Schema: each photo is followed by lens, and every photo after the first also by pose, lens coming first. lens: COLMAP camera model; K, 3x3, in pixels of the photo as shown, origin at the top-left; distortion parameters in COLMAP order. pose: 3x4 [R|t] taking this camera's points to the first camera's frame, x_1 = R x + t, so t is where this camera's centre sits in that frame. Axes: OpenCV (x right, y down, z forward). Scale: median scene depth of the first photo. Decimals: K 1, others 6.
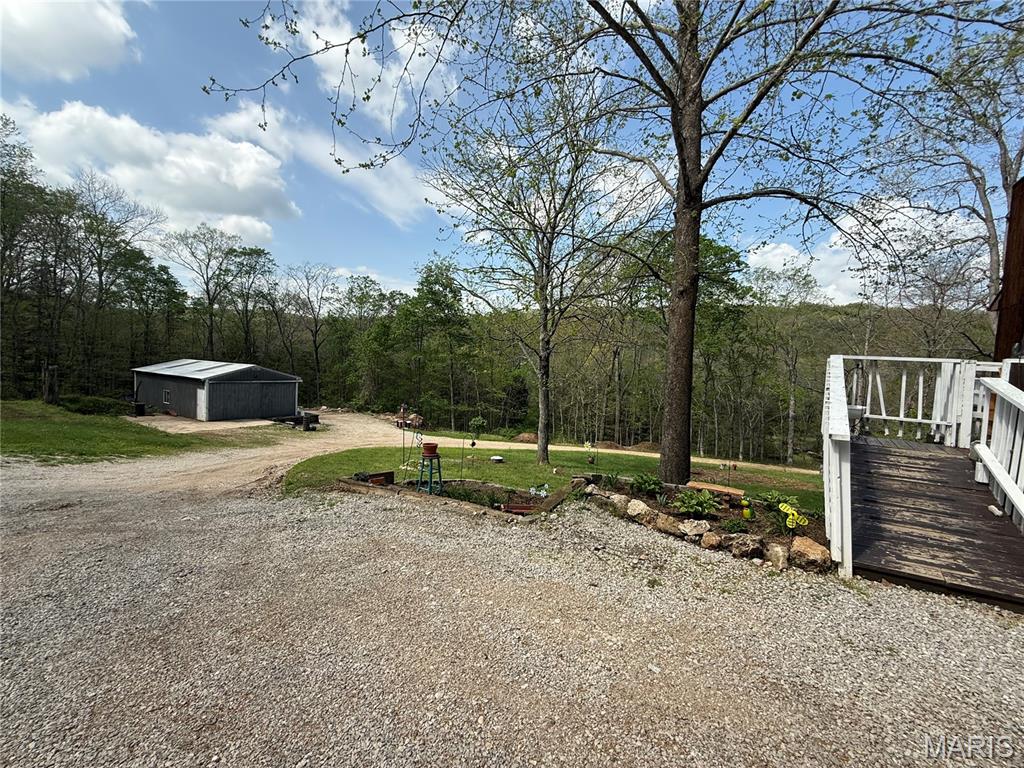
lens RADIAL K [[399.5, 0, 512.0], [0, 399.5, 384.0], [0, 0, 1]] dist [-0.020411, 0.000073]
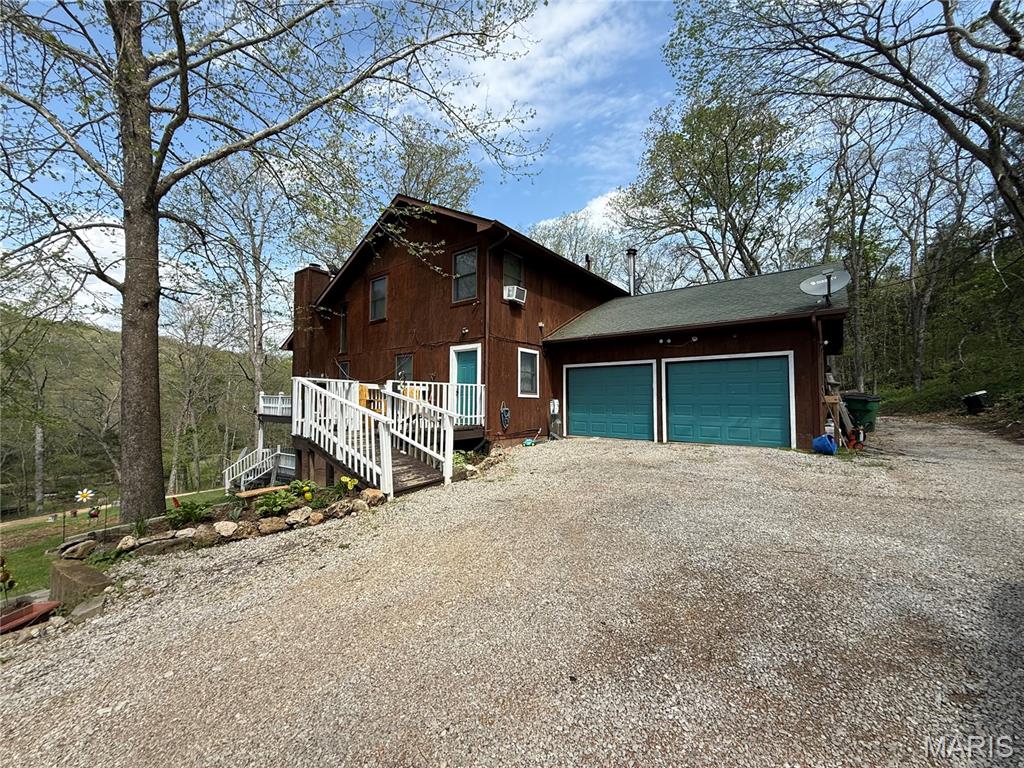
lens RADIAL K [[399.5, 0, 512.0], [0, 399.5, 384.0], [0, 0, 1]] dist [-0.020411, 0.000073]
pose [[-0.014542, 0.011207, 0.999831, -0.320074], [0.044957, 0.998933, -0.010543, -0.002725], [-0.998883, 0.044796, -0.015030, 0.134533]]
